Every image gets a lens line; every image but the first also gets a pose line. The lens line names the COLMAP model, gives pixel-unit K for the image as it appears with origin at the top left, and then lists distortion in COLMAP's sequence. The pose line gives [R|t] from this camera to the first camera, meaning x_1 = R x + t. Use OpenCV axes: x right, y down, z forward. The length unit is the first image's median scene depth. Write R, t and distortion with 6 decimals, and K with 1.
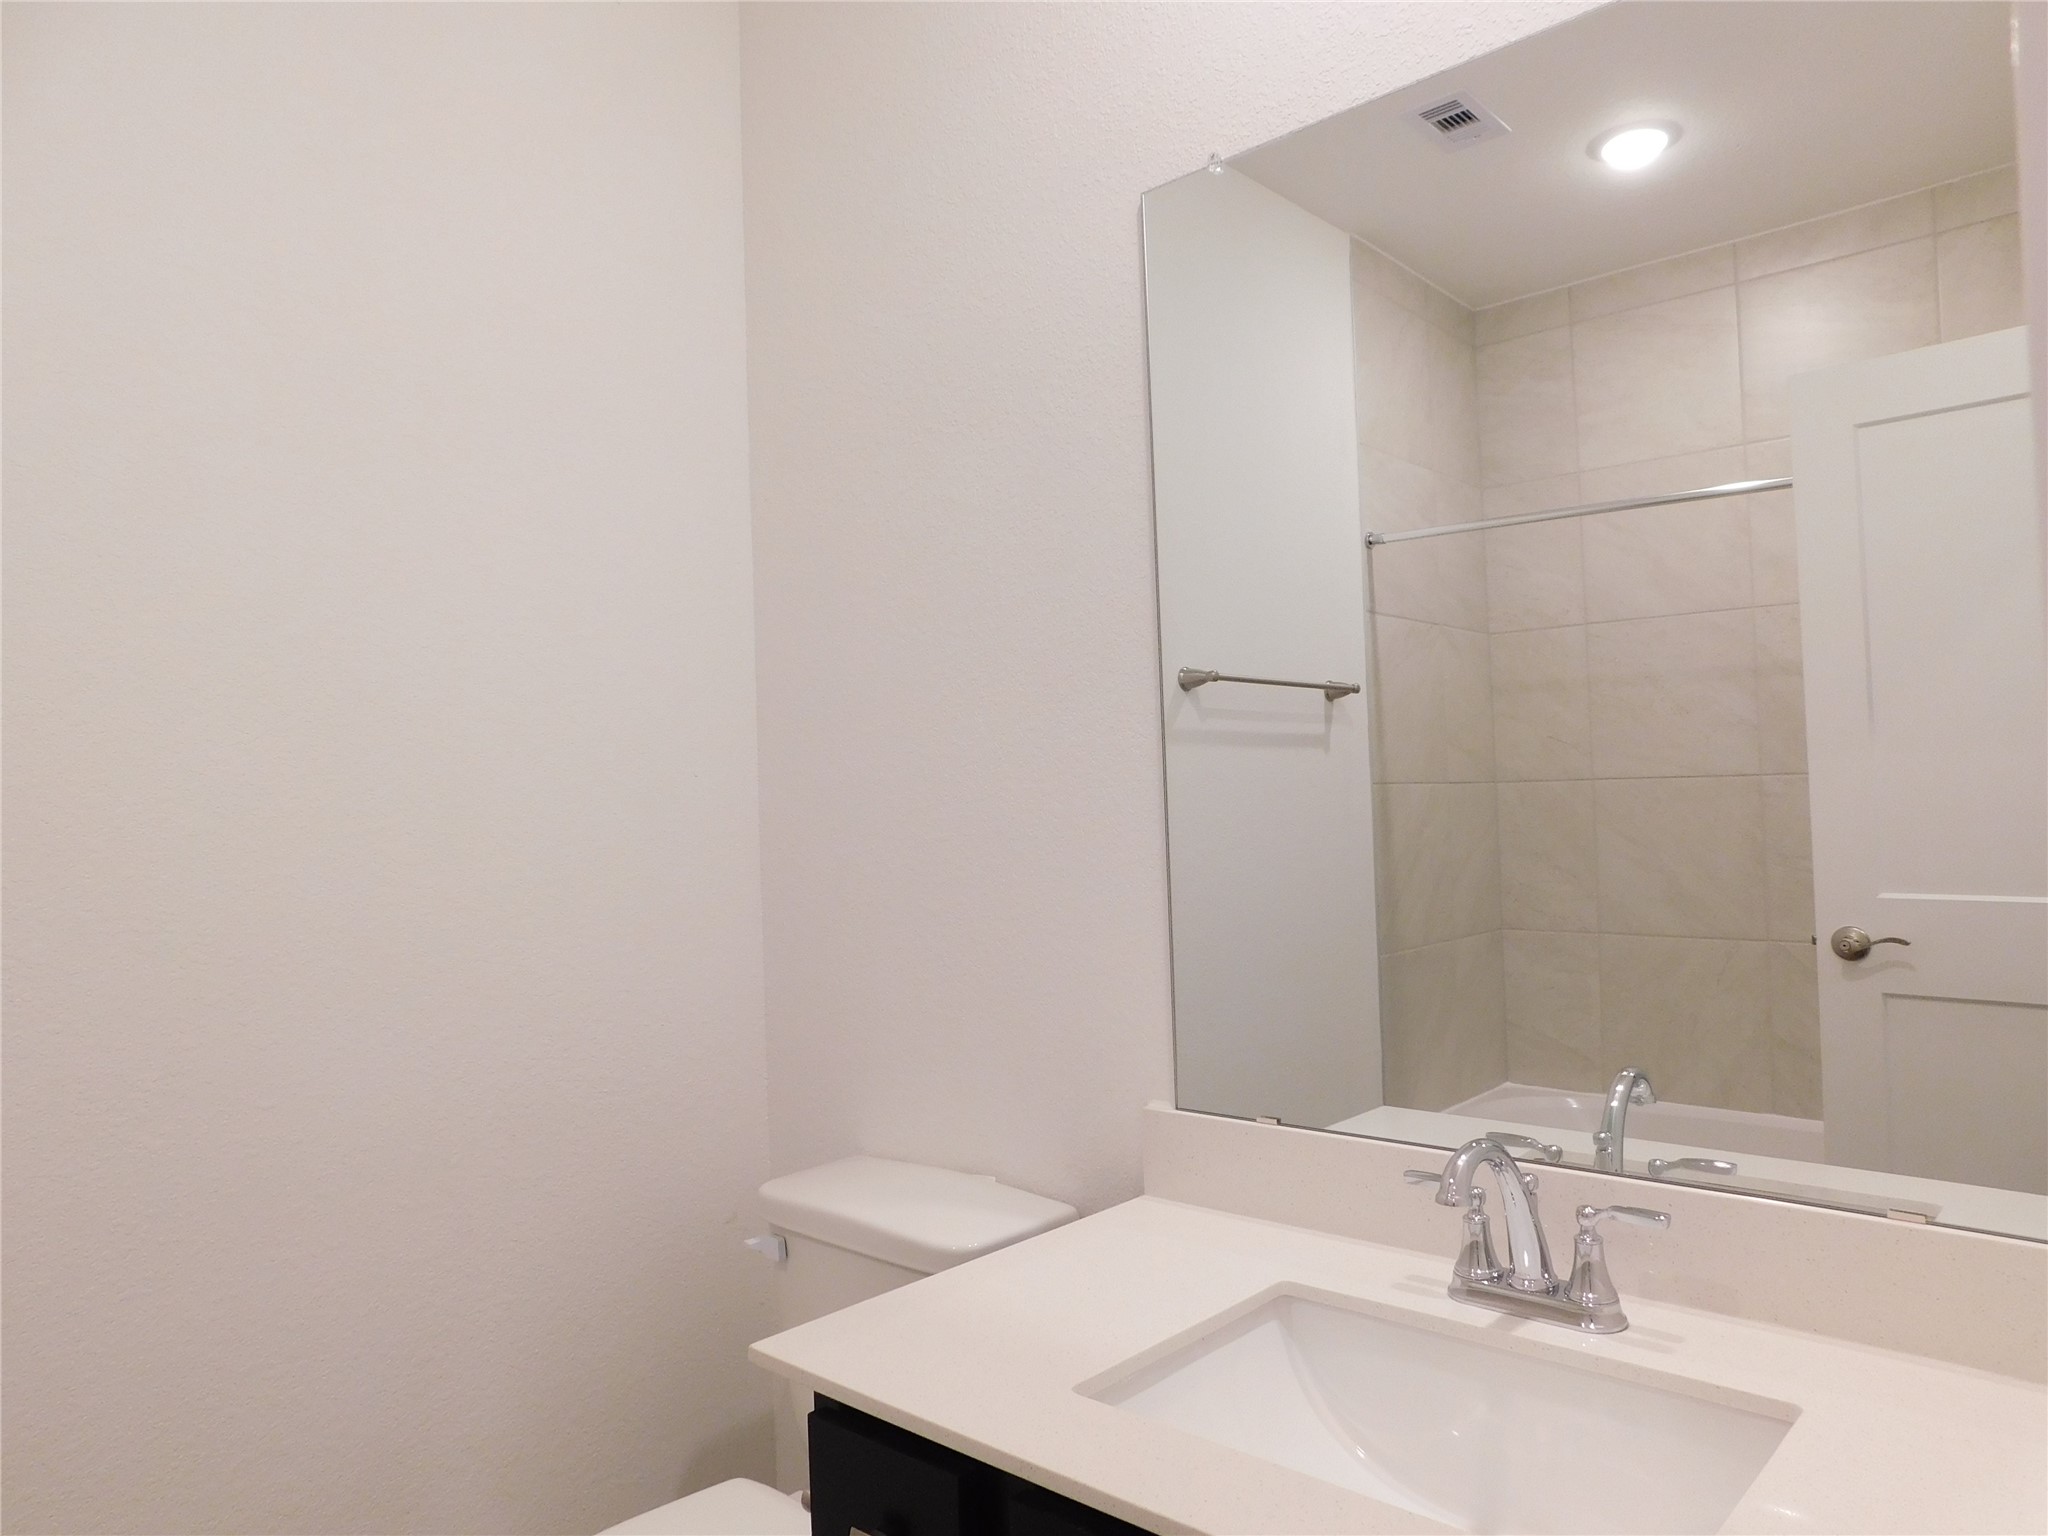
lens RADIAL K [[1368.3, 0, 1023.9], [0, 1368.3, 752.2], [0, 0, 1]] dist [-0.063886, 0.056636]
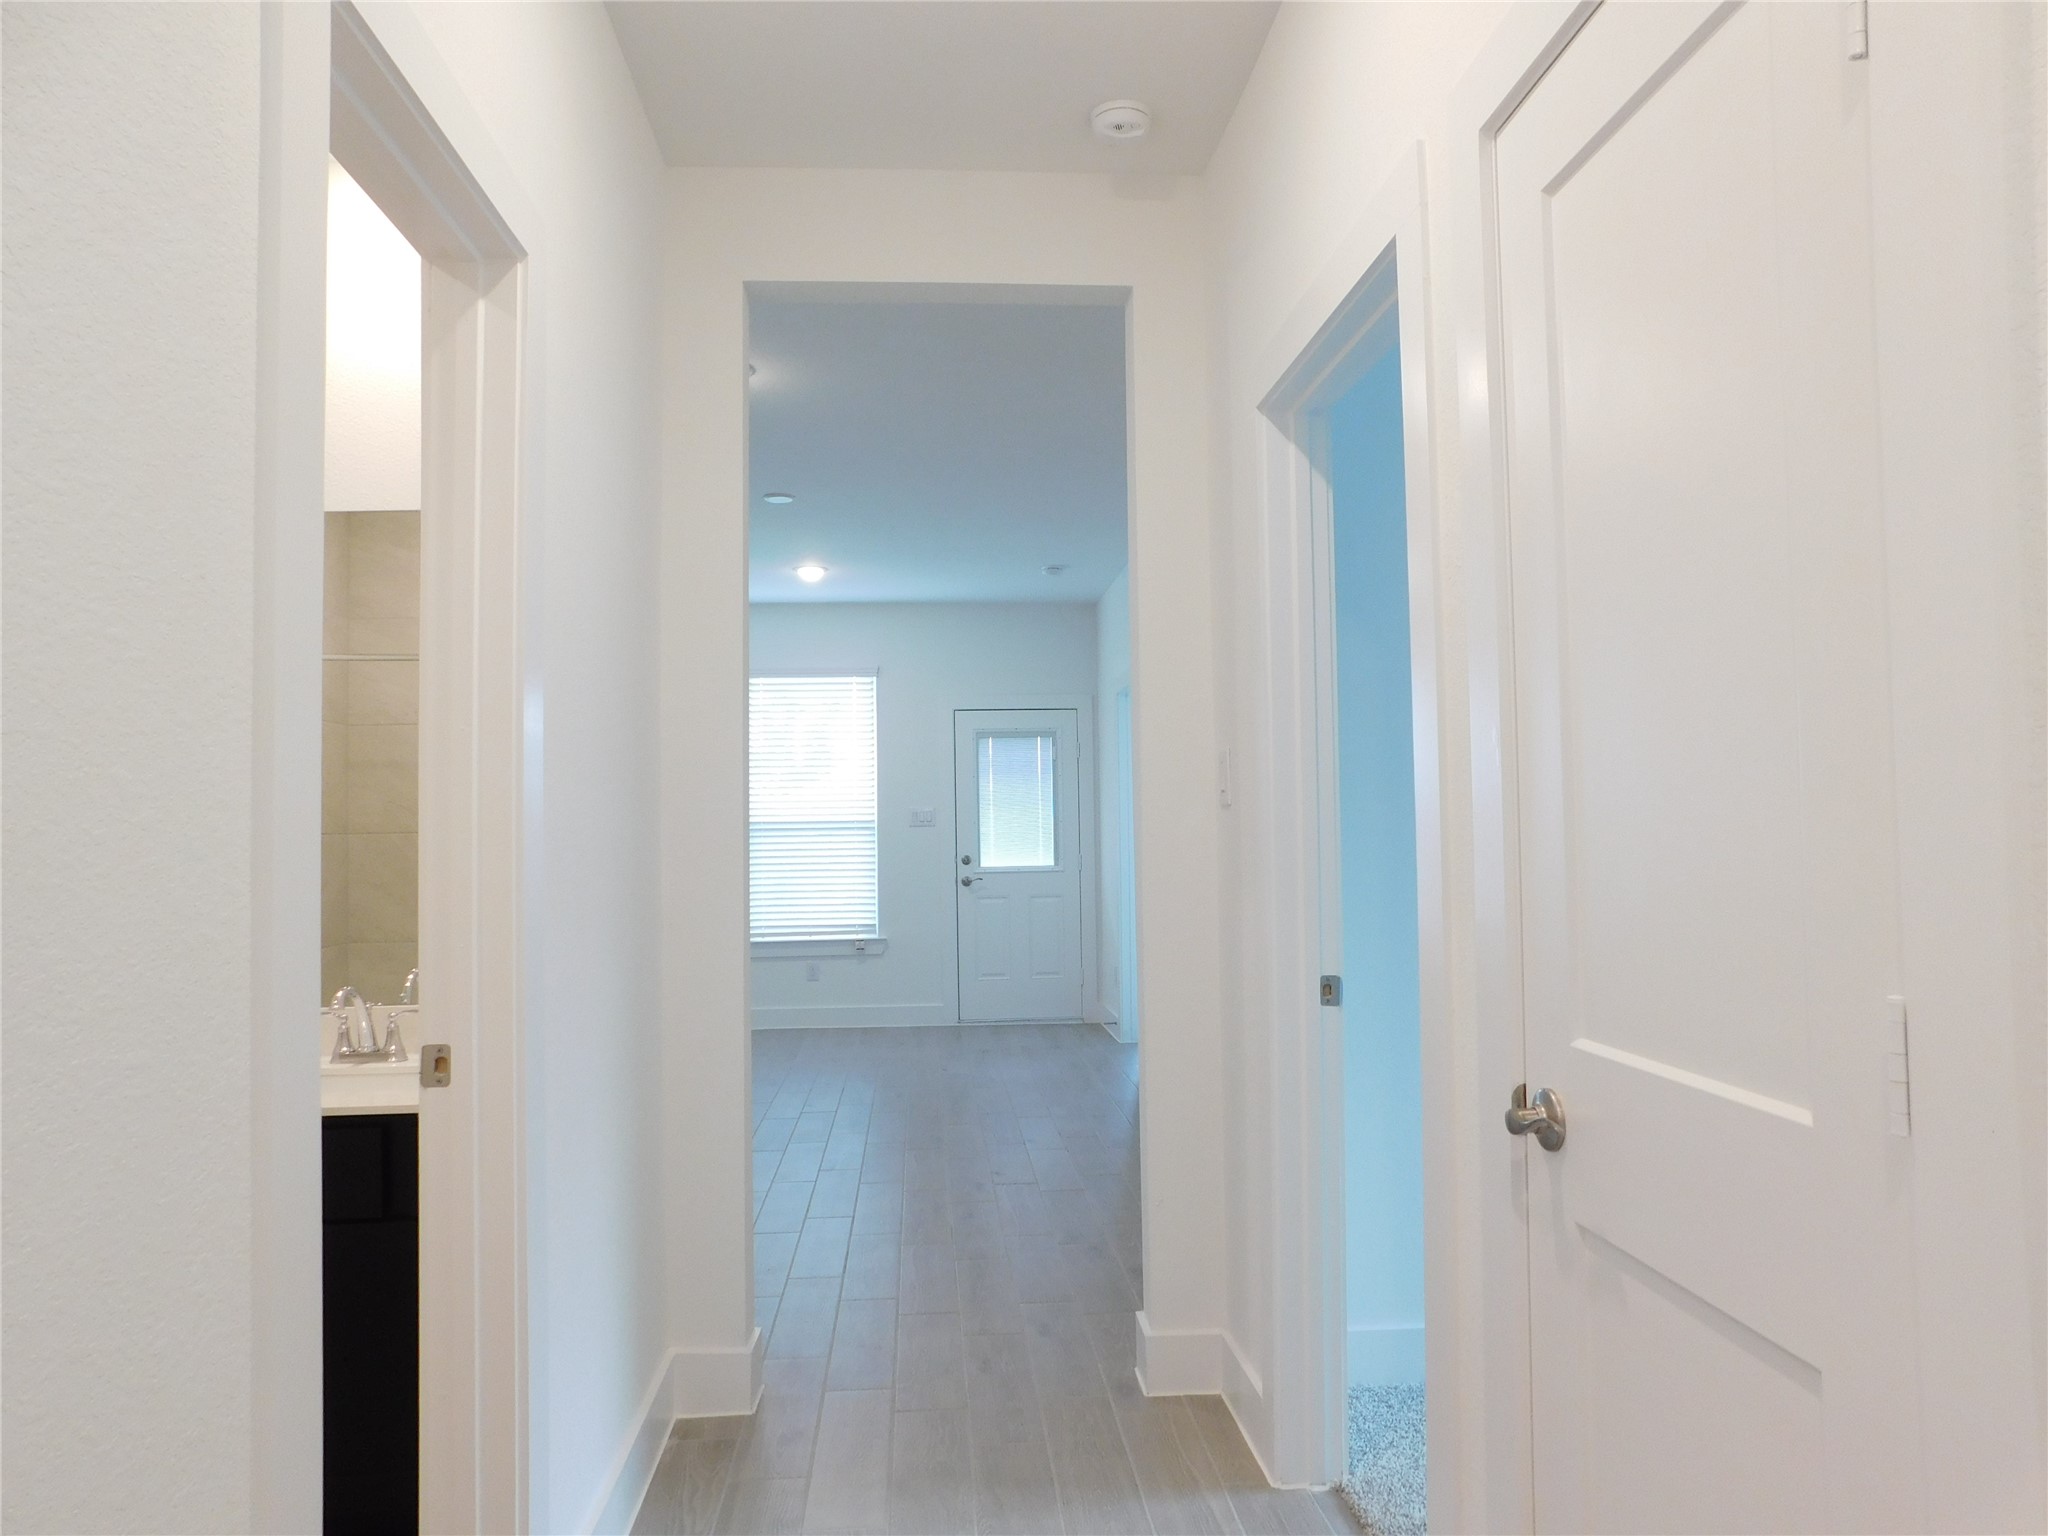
lens RADIAL K [[1368.3, 0, 1023.9], [0, 1368.3, 752.2], [0, 0, 1]] dist [-0.063886, 0.056636]
pose [[0.692646, 0.052872, 0.719338, -0.538205], [-0.026014, 0.998492, -0.048342, -0.038427], [-0.720809, 0.014771, 0.692977, -1.428133]]
